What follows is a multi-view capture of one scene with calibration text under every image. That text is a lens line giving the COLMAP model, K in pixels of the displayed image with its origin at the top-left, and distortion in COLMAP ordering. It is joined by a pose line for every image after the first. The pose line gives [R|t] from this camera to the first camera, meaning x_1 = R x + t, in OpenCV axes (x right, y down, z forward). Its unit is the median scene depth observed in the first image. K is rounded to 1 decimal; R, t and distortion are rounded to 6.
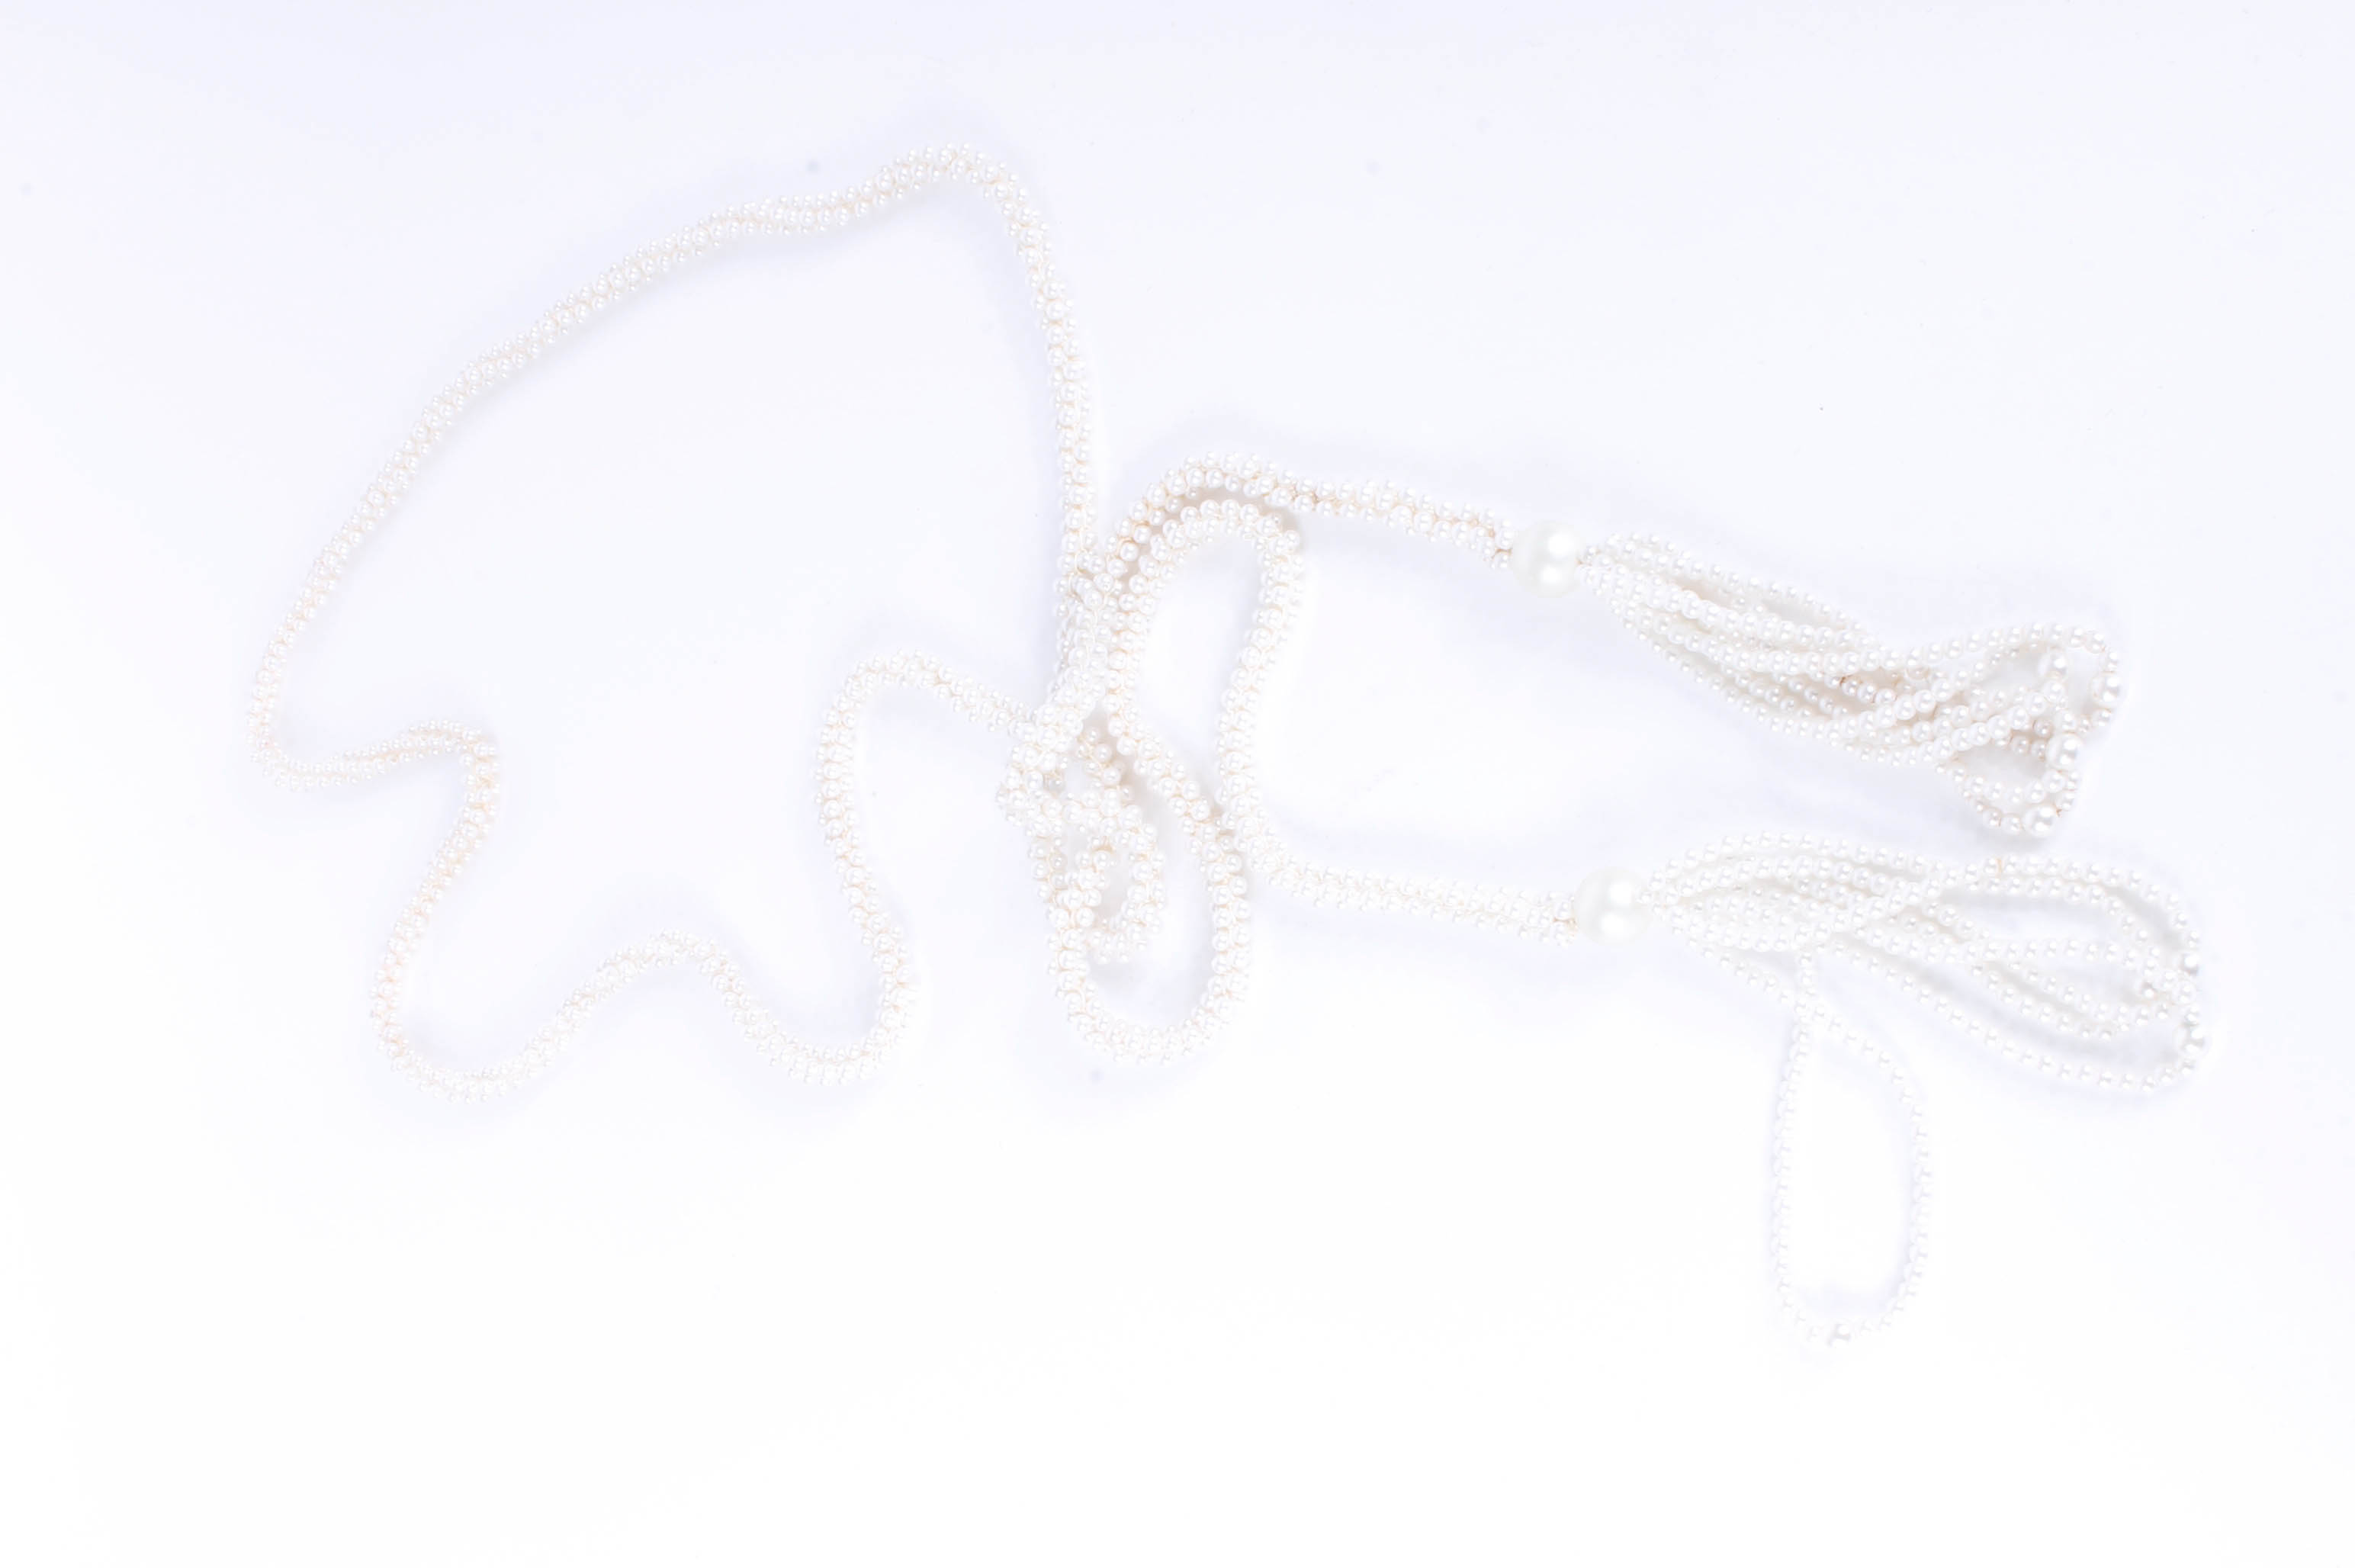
lens RADIAL K [[2555.1, 0, 1184.8], [0, 2555.1, 817.9], [0, 0, 1]] dist [-0.131146, 0.155411]
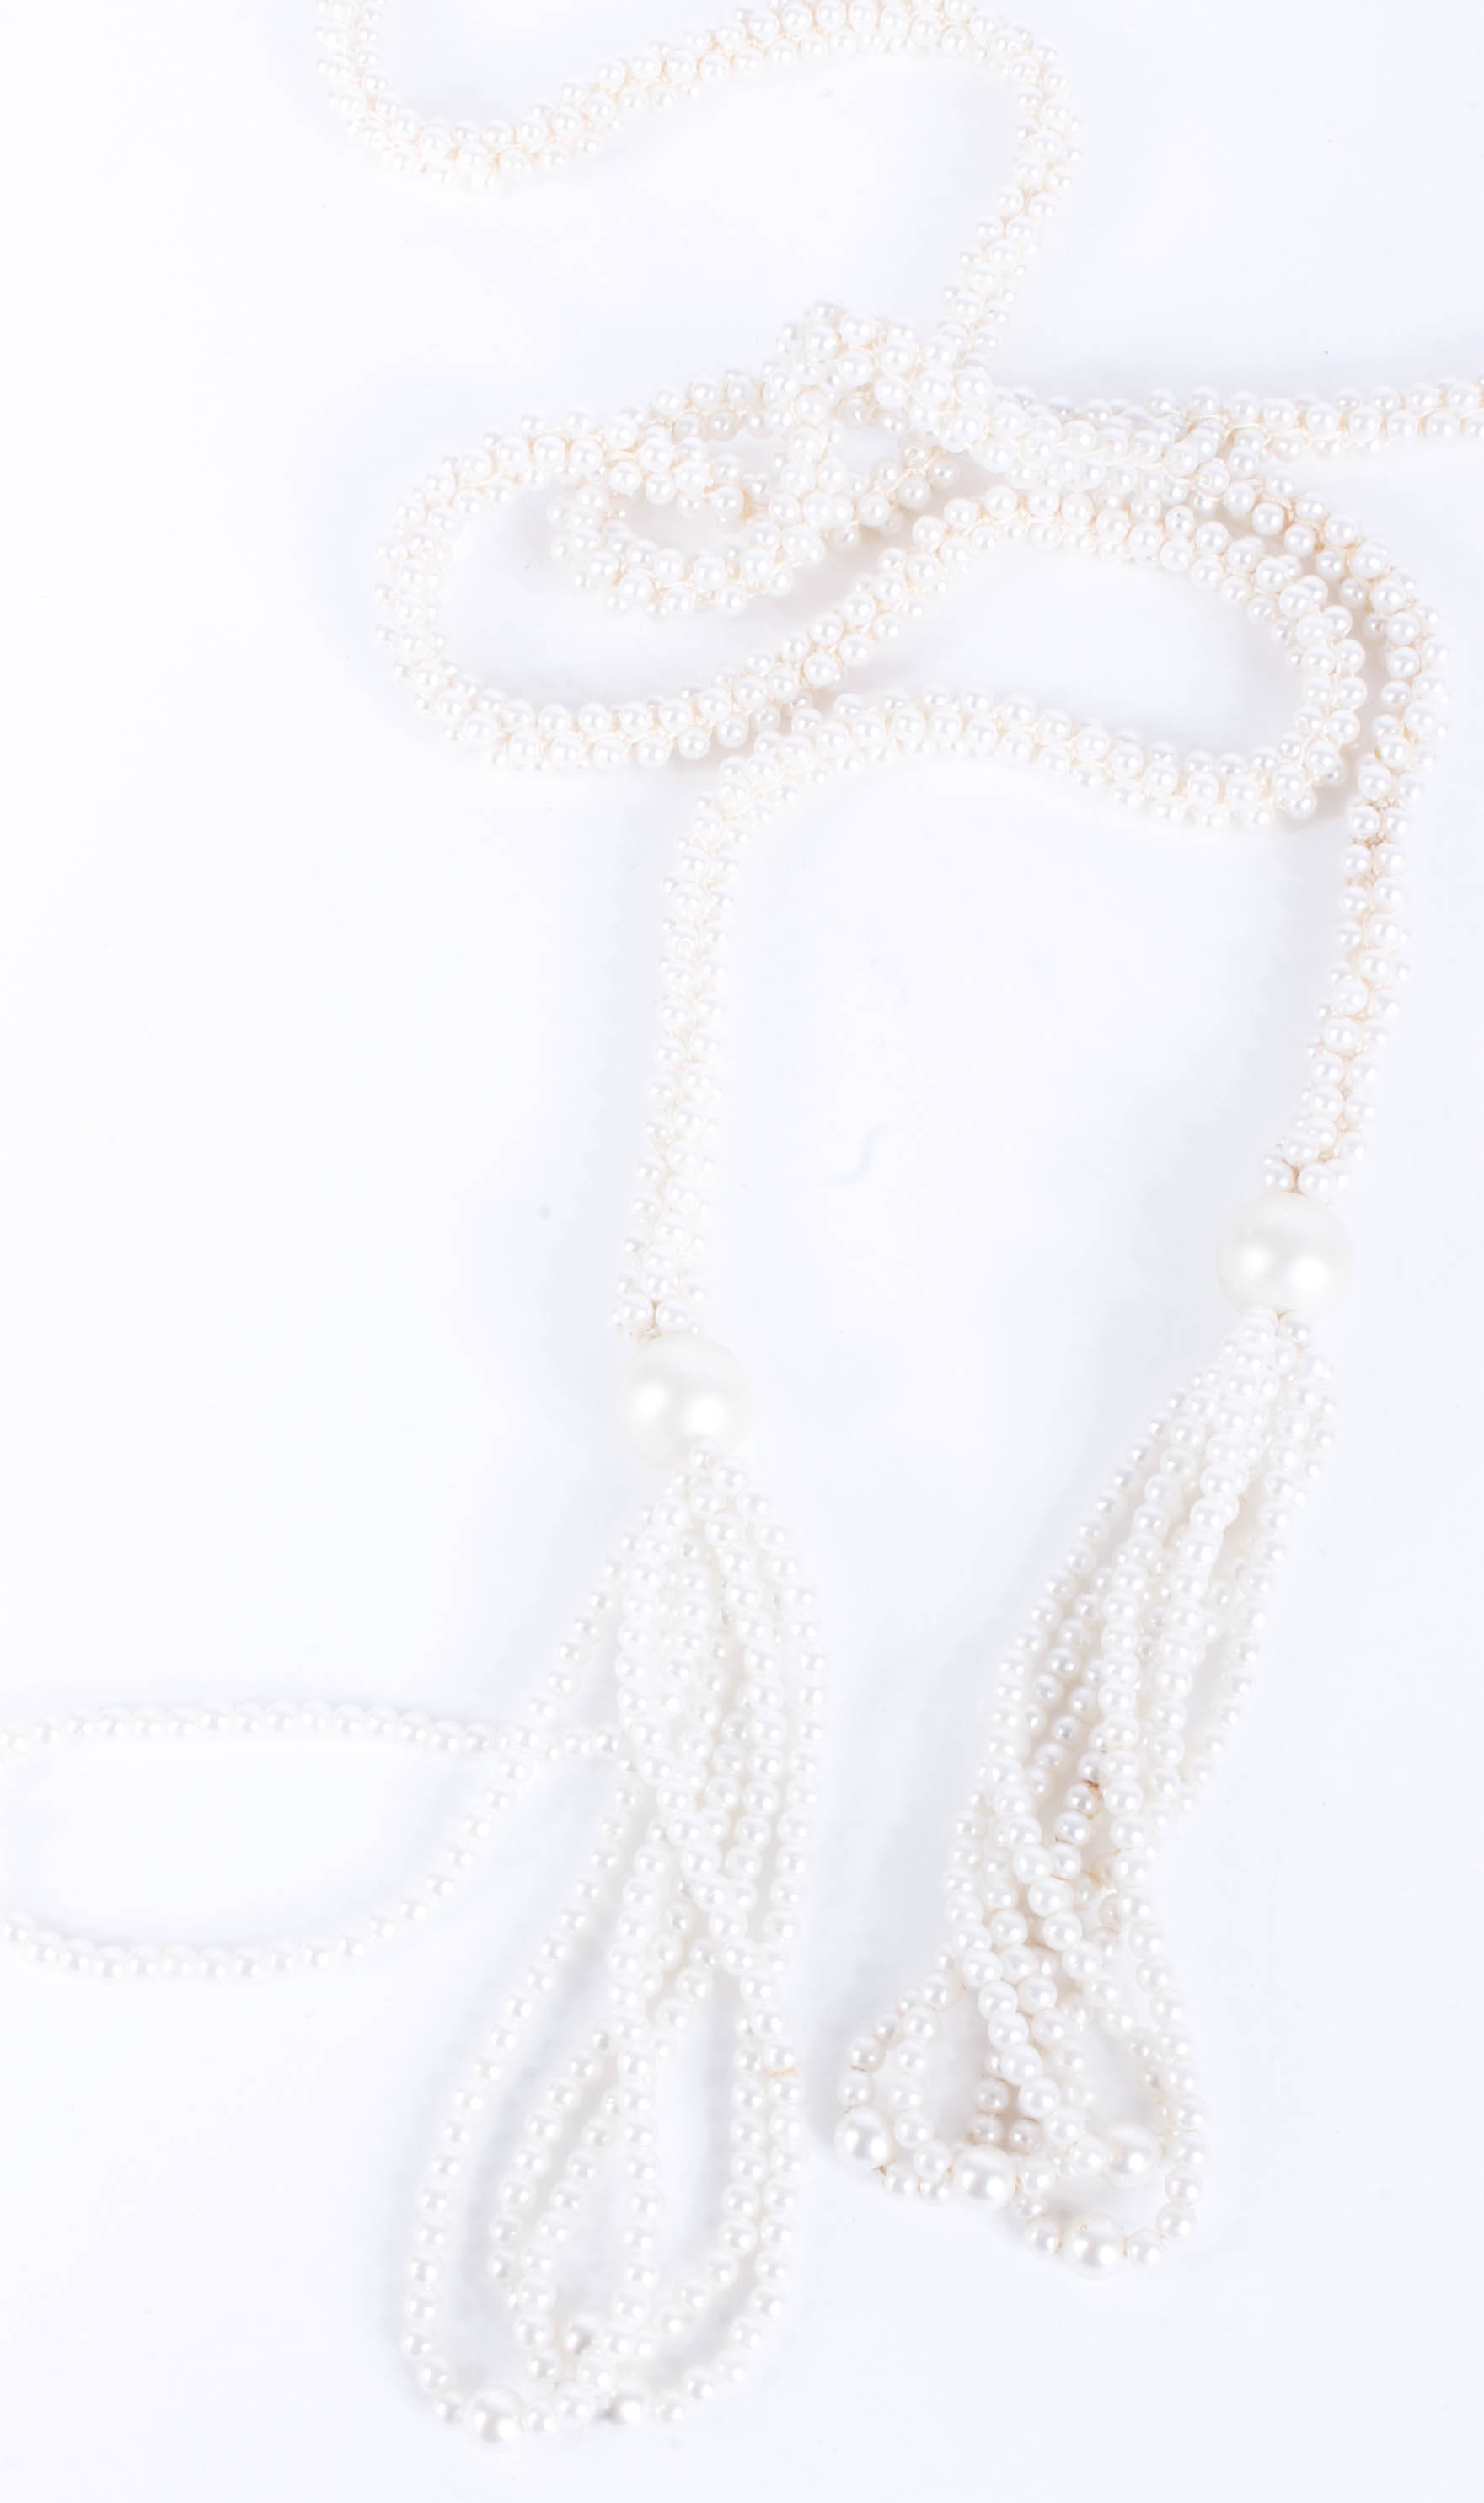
lens RADIAL K [[3579.2, 0, 777.8], [0, 3579.2, 1246.8], [0, 0, 1]] dist [-0.109165, 0.389515]
pose [[0.056625, 0.984946, 0.163326, 0.002749], [-0.997931, 0.050845, 0.039354, -0.020717], [0.030458, -0.165217, 0.985787, 0.214429]]
